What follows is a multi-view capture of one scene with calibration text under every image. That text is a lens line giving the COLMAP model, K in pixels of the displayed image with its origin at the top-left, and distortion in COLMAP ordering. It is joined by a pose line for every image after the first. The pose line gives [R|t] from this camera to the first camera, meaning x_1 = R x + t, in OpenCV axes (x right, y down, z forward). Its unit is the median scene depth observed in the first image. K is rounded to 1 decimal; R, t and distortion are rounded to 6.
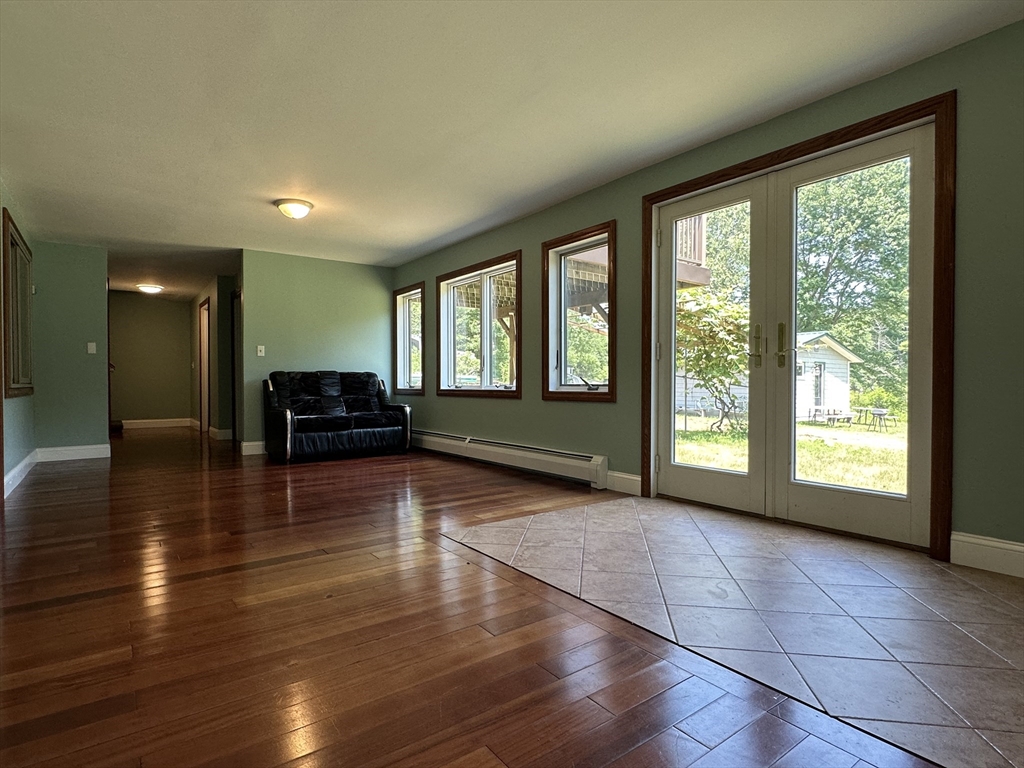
lens RADIAL K [[543.8, 0, 511.1], [0, 543.8, 384.7], [0, 0, 1]] dist [0.002315, 0.000216]
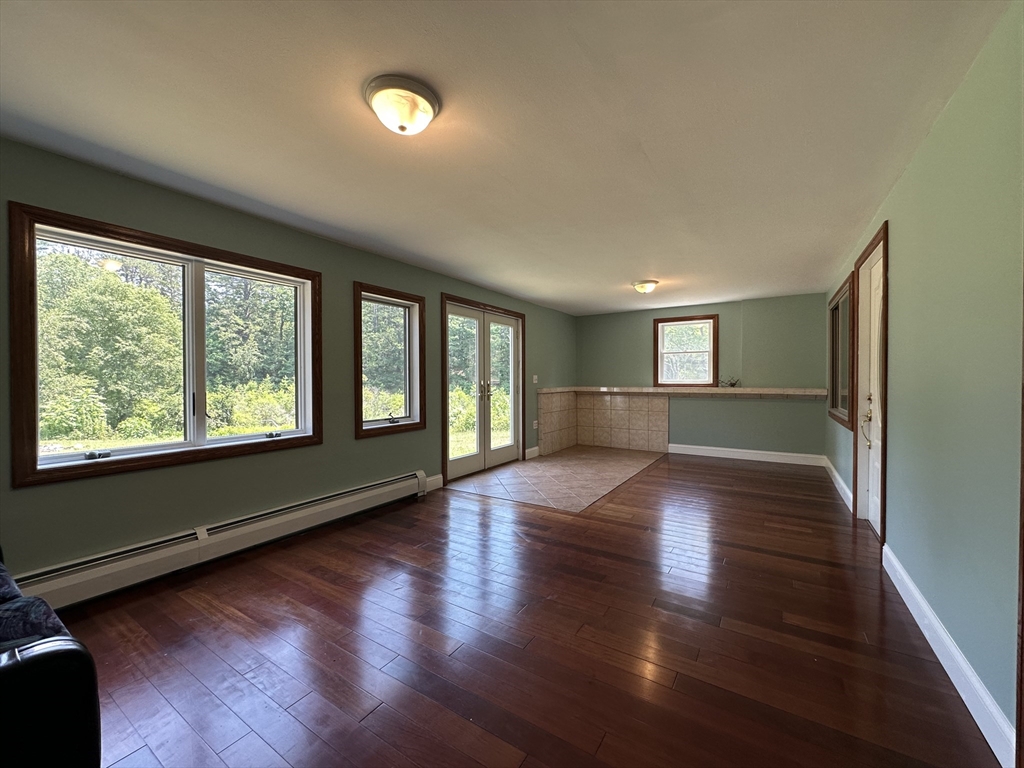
lens RADIAL K [[410.1, 0, 509.3], [0, 410.1, 383.2], [0, 0, 1]] dist [-0.003563, -0.000254]
pose [[-0.352000, -0.003029, 0.935995, -0.853084], [0.011036, 0.999912, 0.007386, -0.088780], [-0.935935, 0.012929, -0.351936, 1.146548]]
